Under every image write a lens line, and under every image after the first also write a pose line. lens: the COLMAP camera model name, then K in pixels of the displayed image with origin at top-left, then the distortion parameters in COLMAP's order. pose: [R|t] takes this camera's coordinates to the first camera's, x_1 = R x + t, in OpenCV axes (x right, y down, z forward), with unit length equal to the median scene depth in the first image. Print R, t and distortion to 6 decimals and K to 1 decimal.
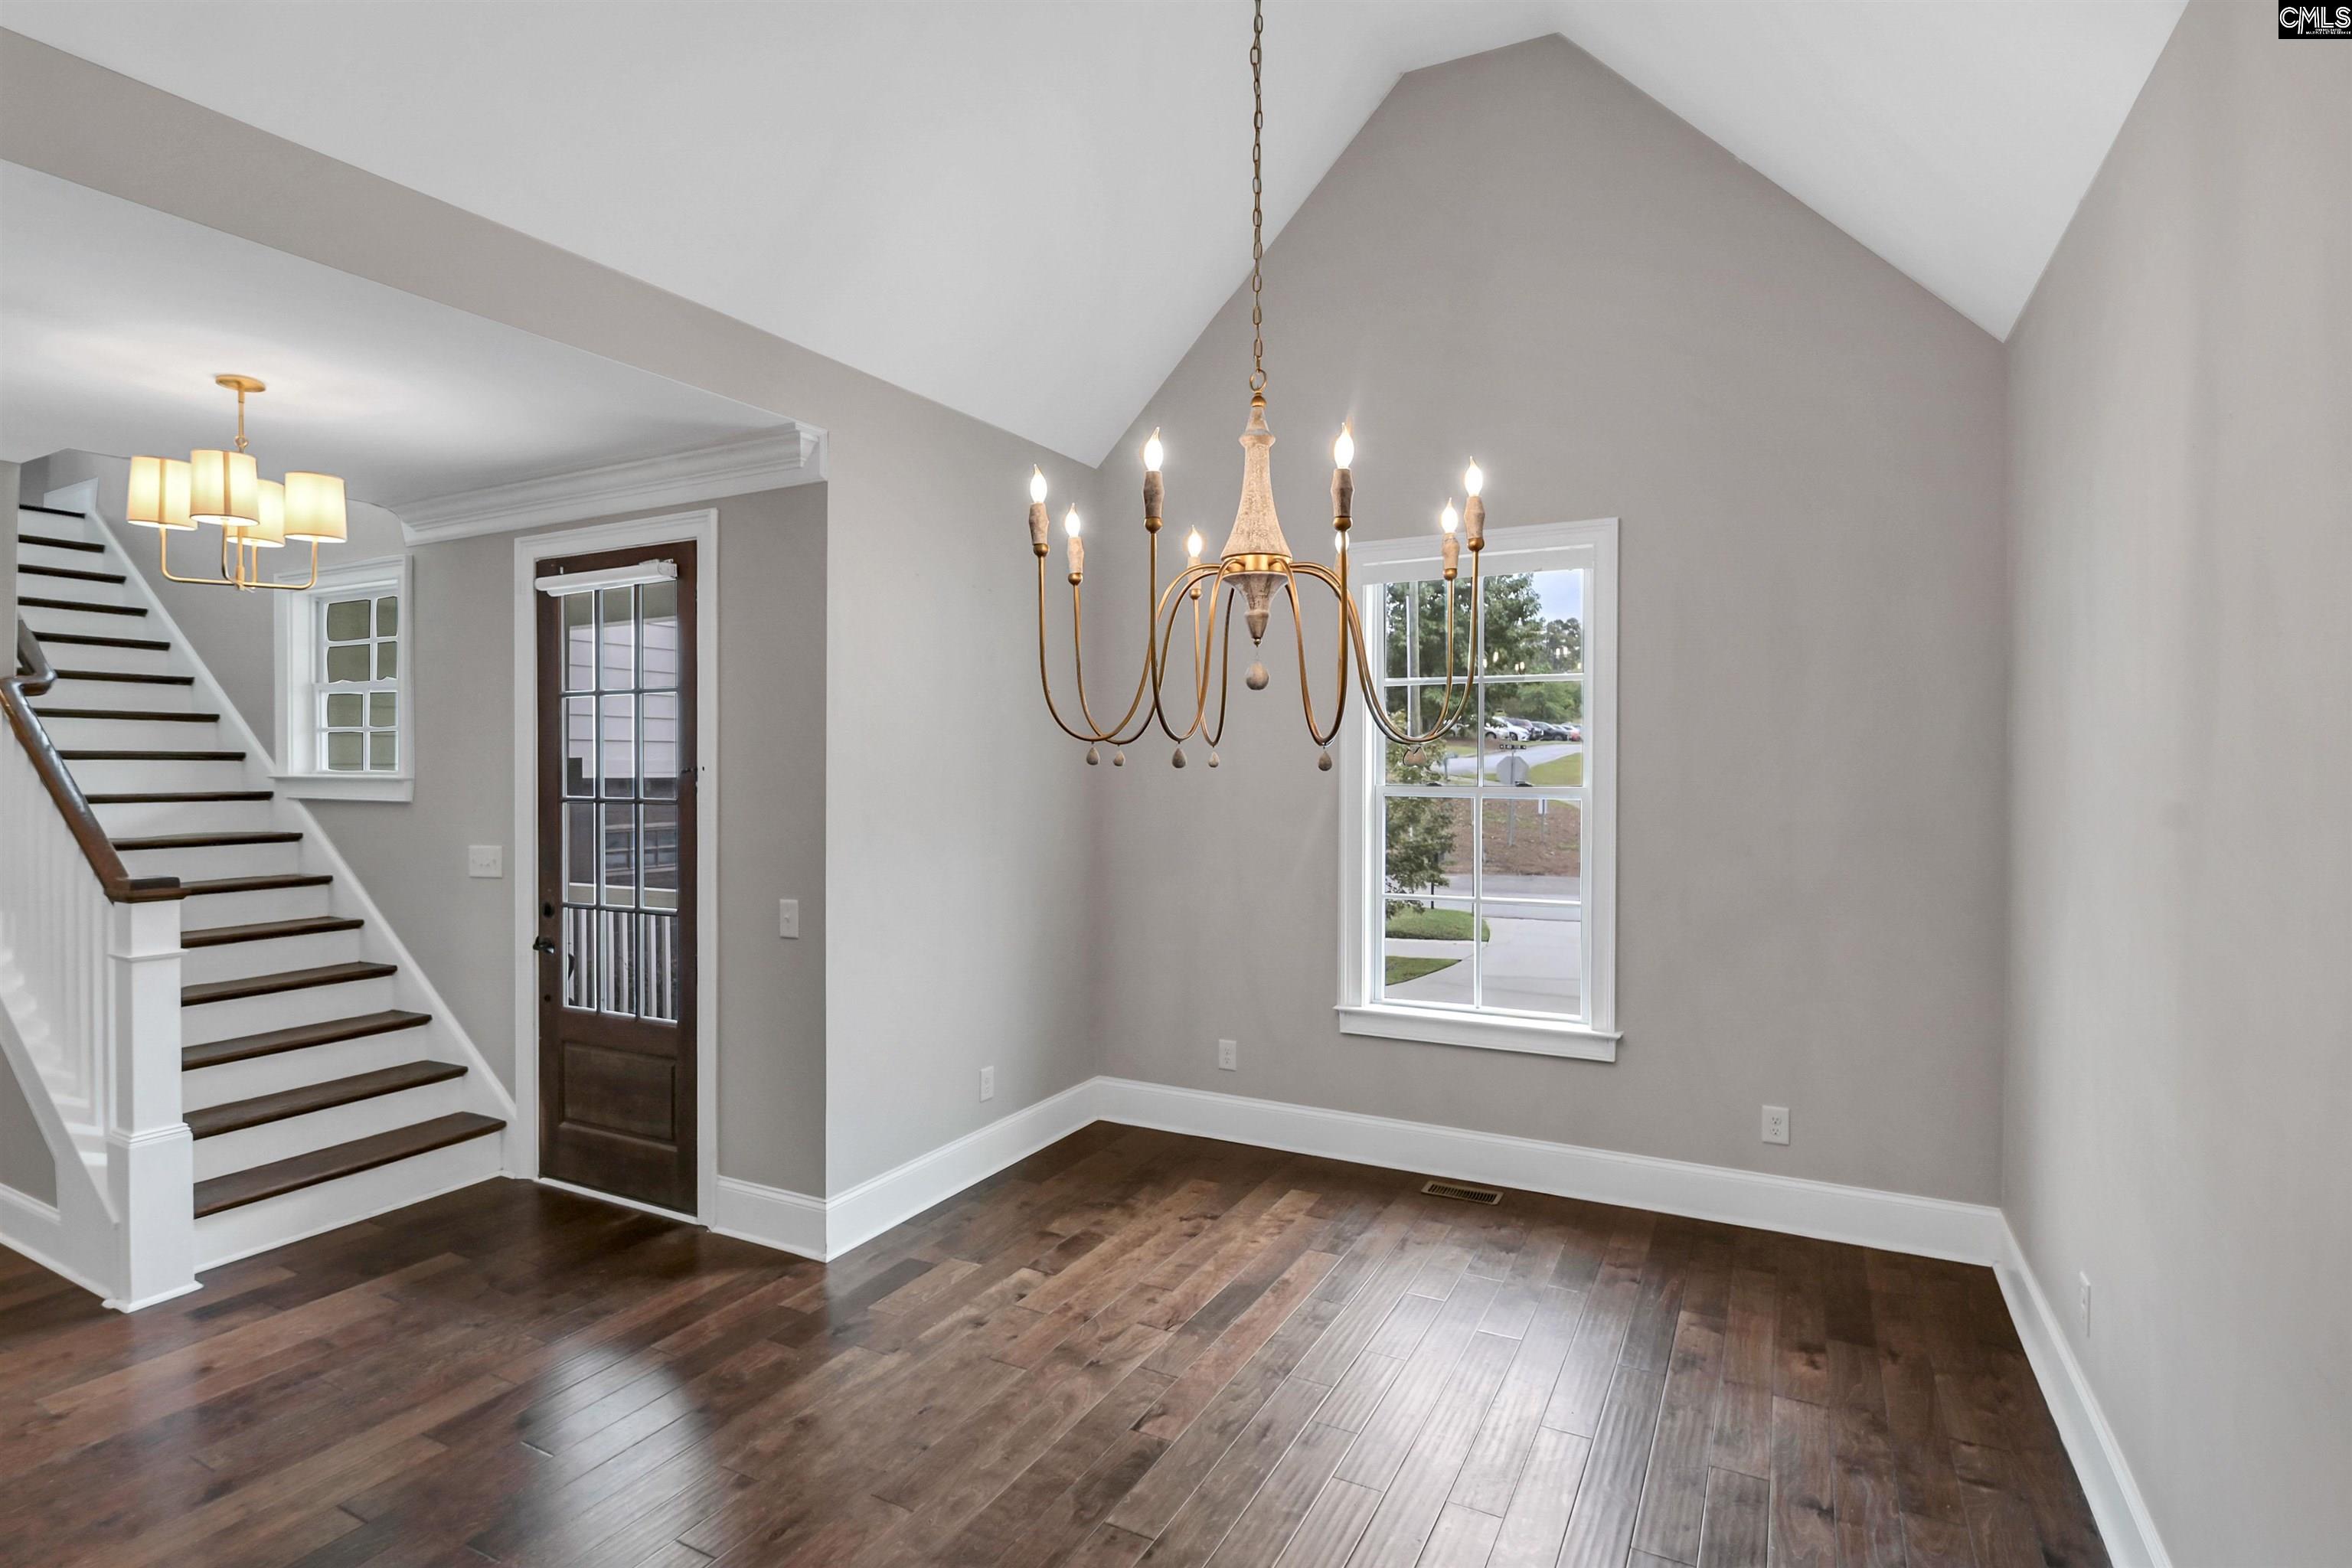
lens RADIAL K [[1100.3, 0, 1181.1], [0, 1100.3, 769.1], [0, 0, 1]] dist [-0.000651, -0.008176]
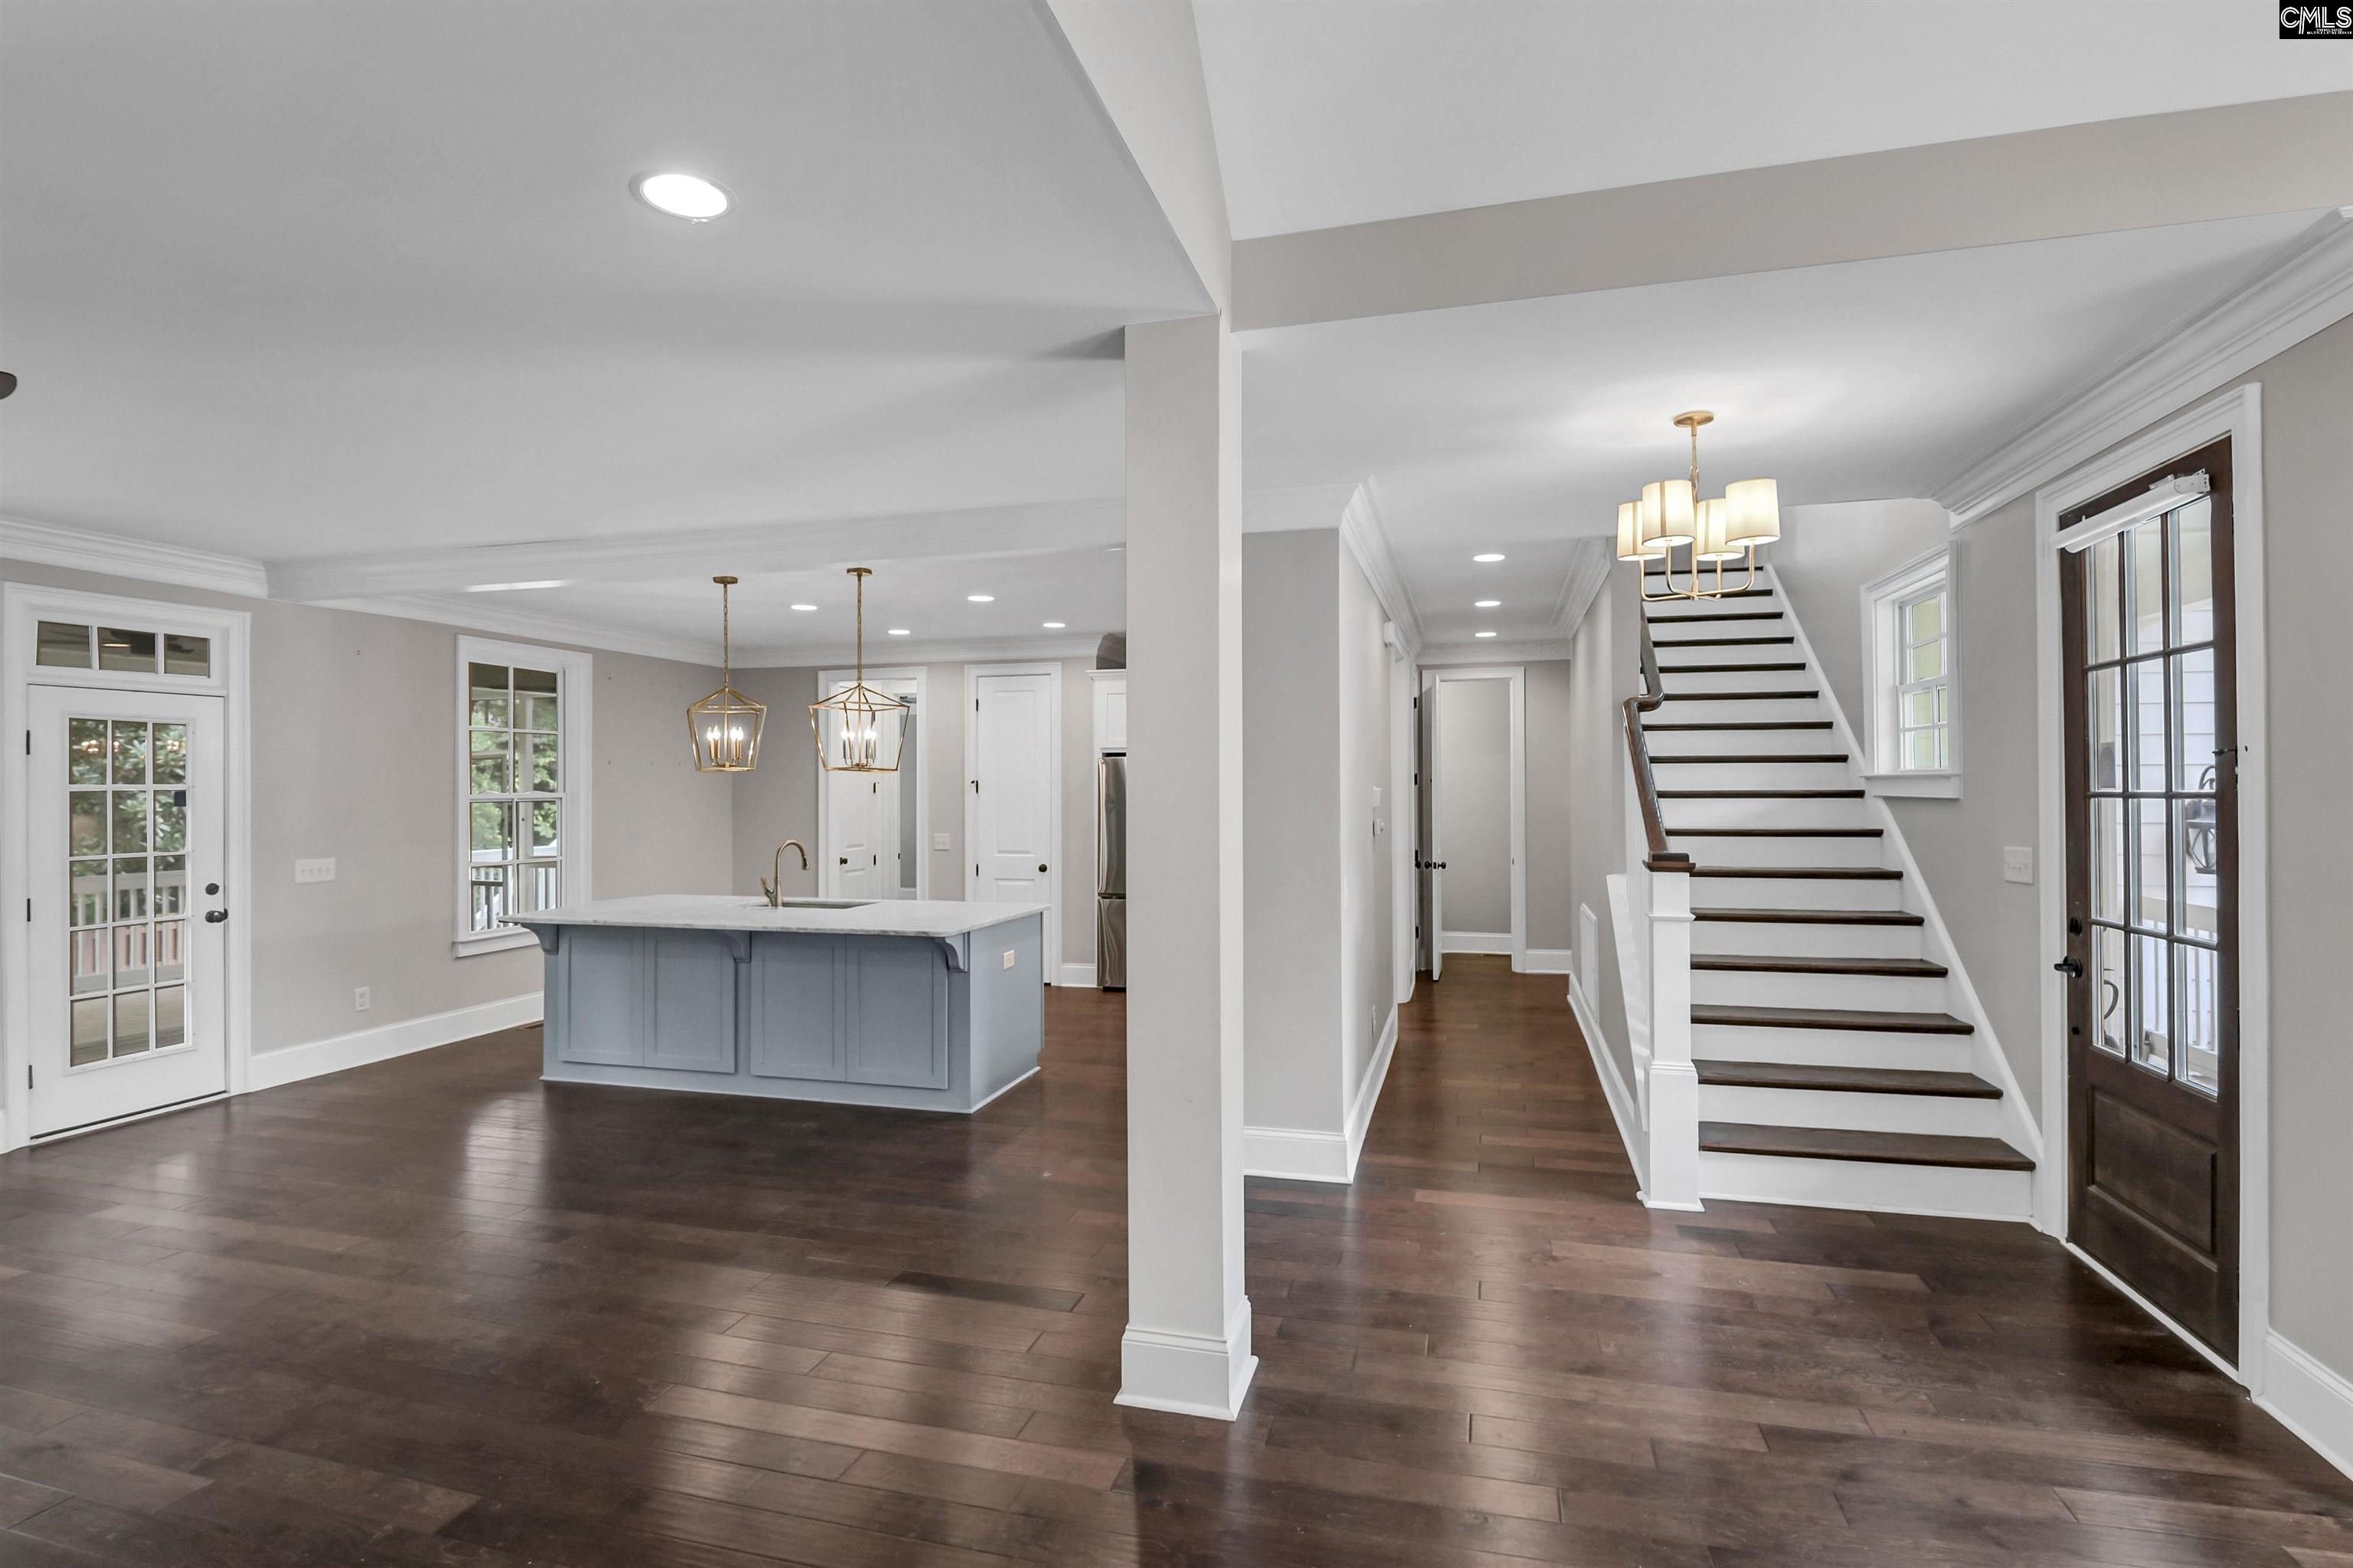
lens RADIAL K [[1100.8, 0, 1181.6], [0, 1100.8, 769.0], [0, 0, 1]] dist [-0.000651, -0.008176]
pose [[0.239151, -0.016096, -0.970849, 0.088431], [0.007453, 0.999864, -0.014741, 0.017781], [0.970954, -0.003710, 0.239239, 0.156889]]
